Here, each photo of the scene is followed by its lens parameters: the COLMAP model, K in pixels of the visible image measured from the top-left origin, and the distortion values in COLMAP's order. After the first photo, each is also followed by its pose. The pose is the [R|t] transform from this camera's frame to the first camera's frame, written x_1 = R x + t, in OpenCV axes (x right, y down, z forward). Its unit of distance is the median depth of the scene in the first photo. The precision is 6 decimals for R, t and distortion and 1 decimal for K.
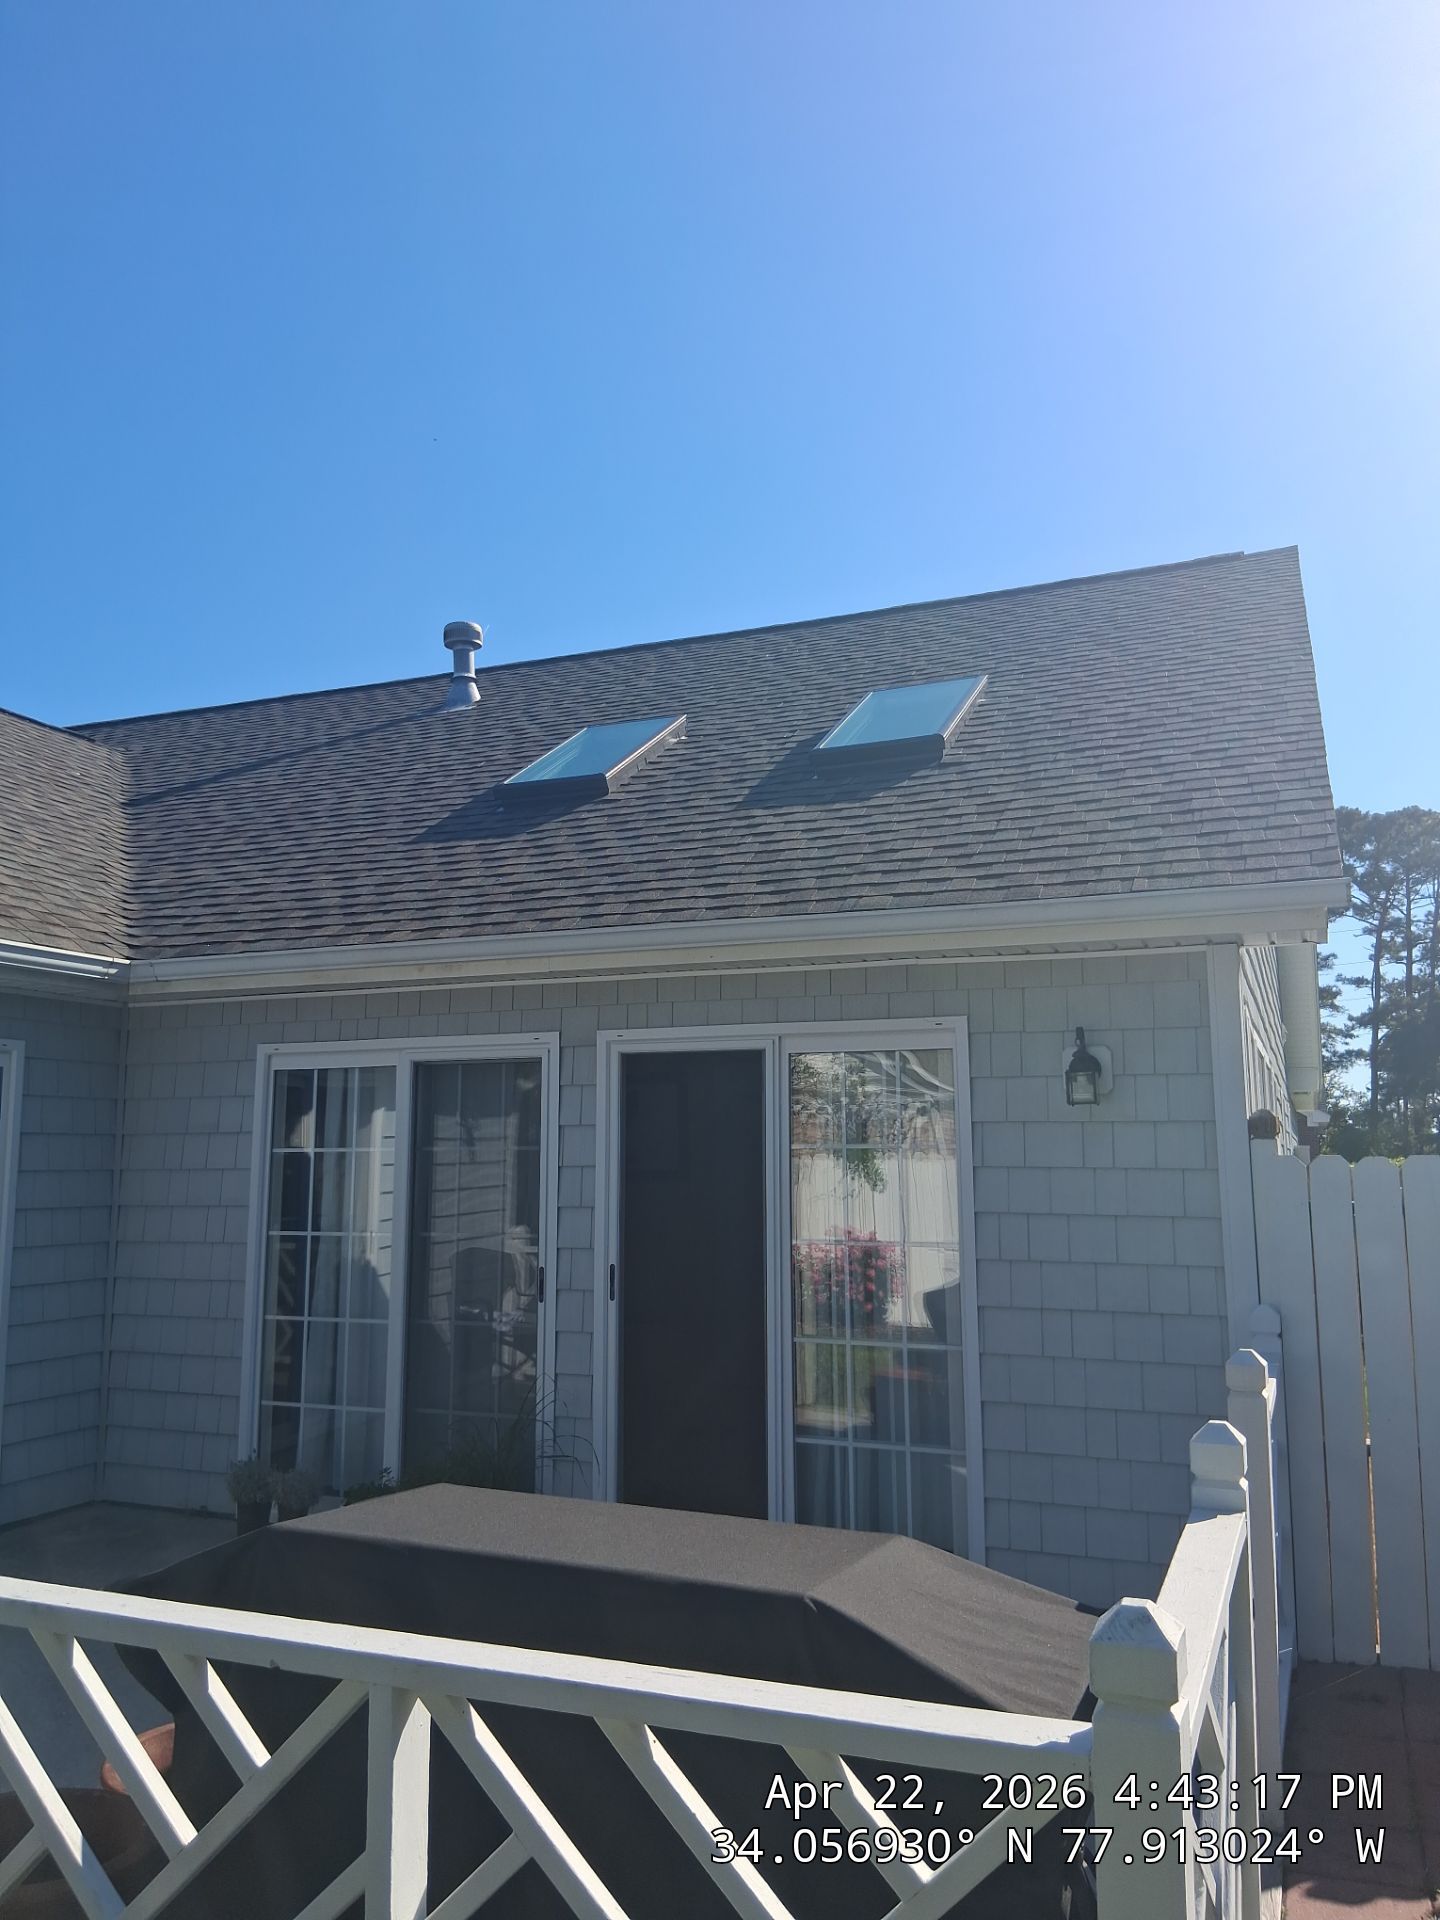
lens RADIAL K [[1481.8, 0, 720.0], [0, 1481.8, 960.0], [0, 0, 1]] dist [-0.080858, -0.000947]
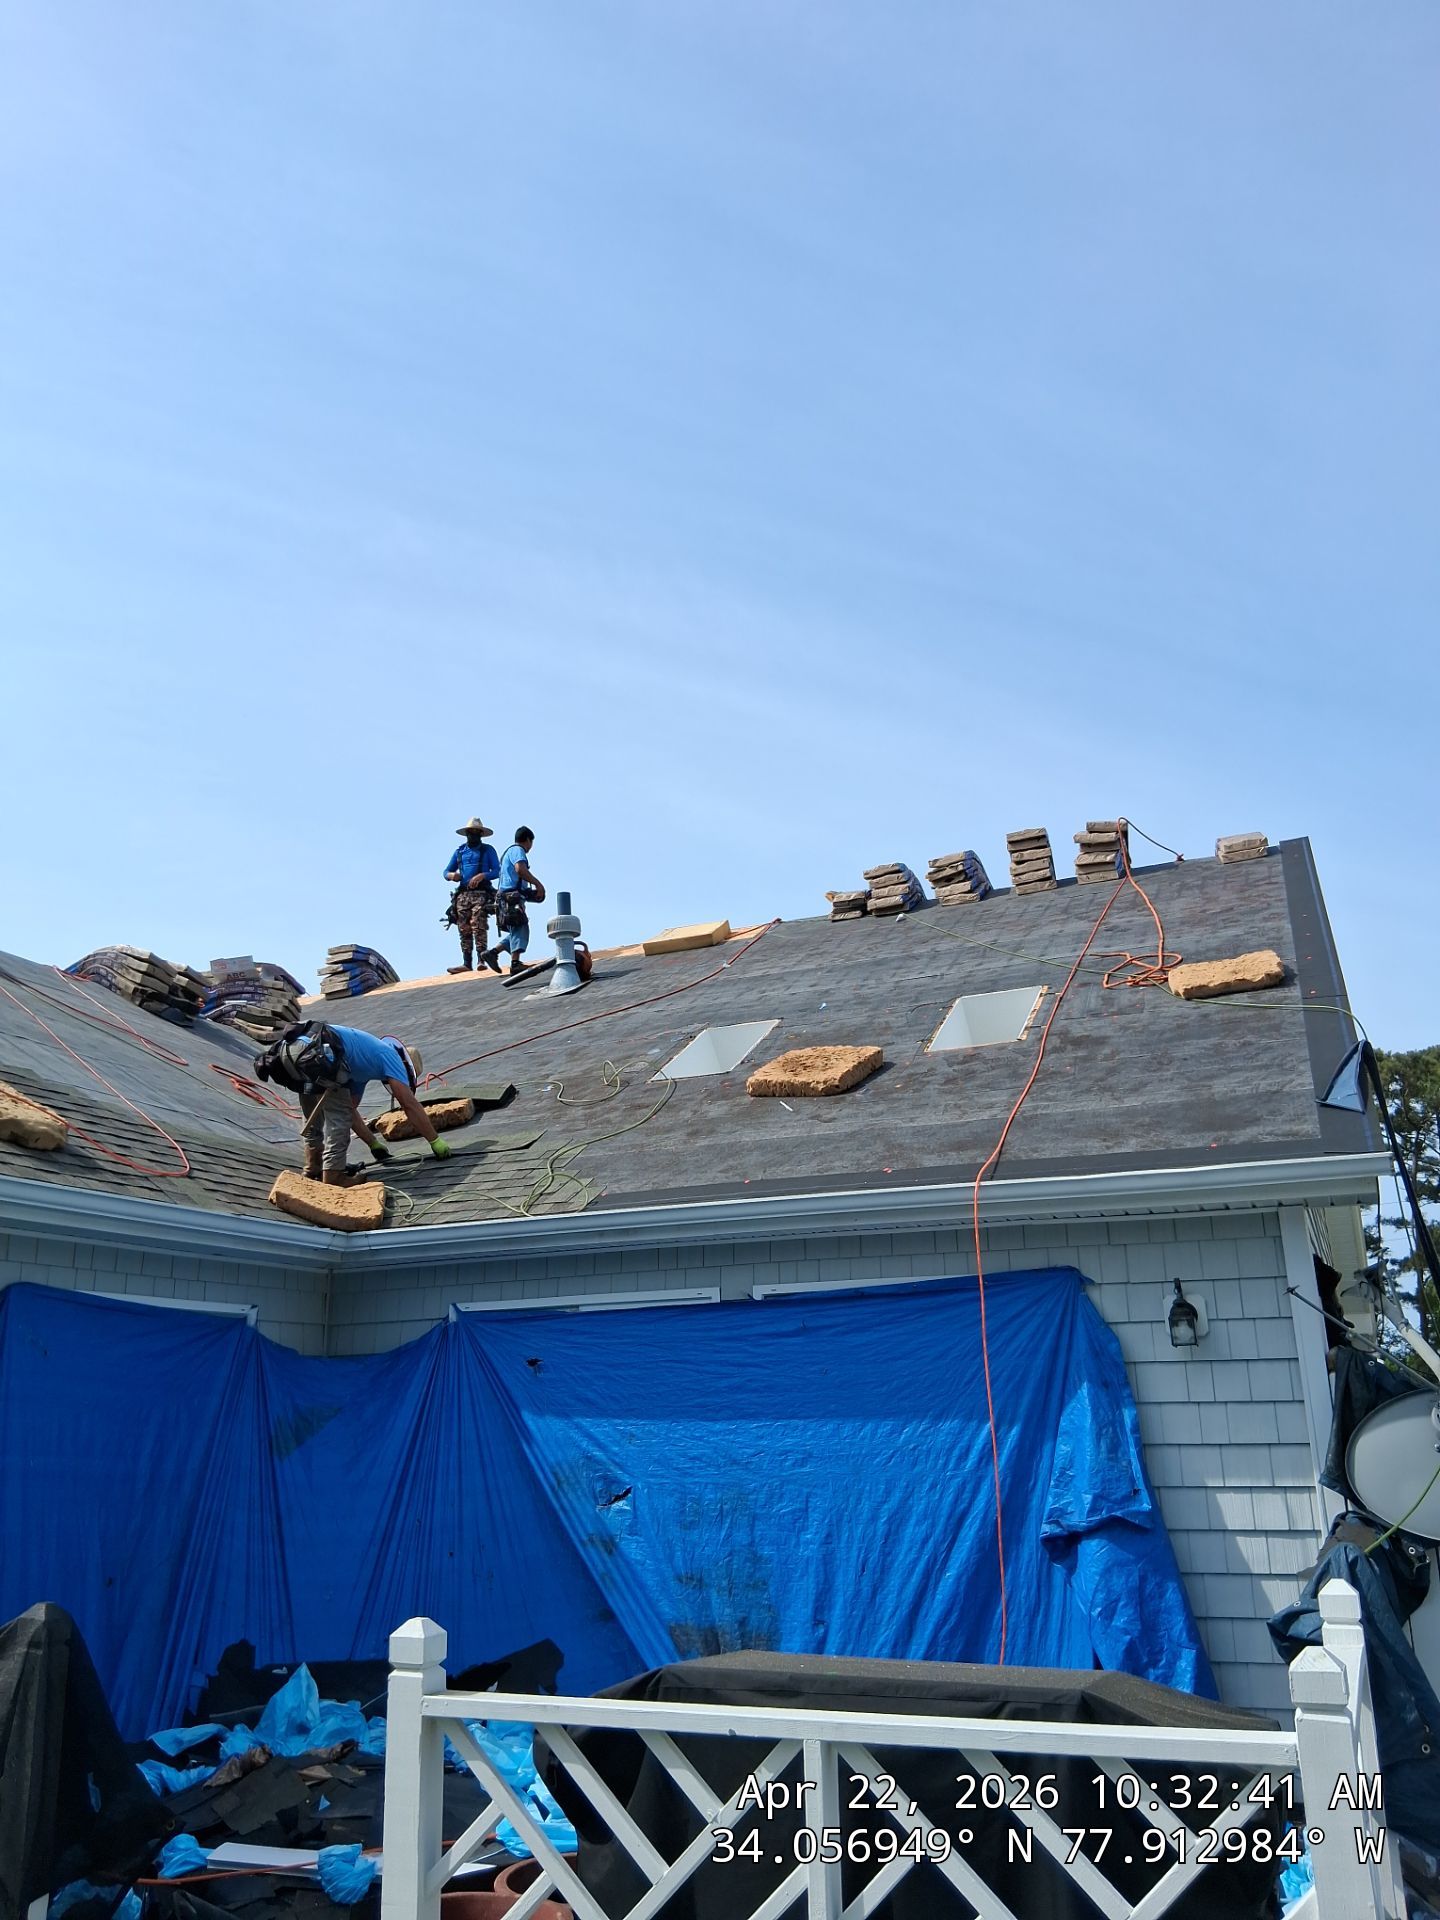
lens RADIAL K [[1481.8, 0, 720.0], [0, 1481.8, 960.0], [0, 0, 1]] dist [-0.080858, -0.000947]
pose [[0.999494, -0.028833, -0.013454, -0.089176], [0.026034, 0.984195, -0.175162, -0.010032], [0.018292, 0.174723, 0.984448, -0.193818]]
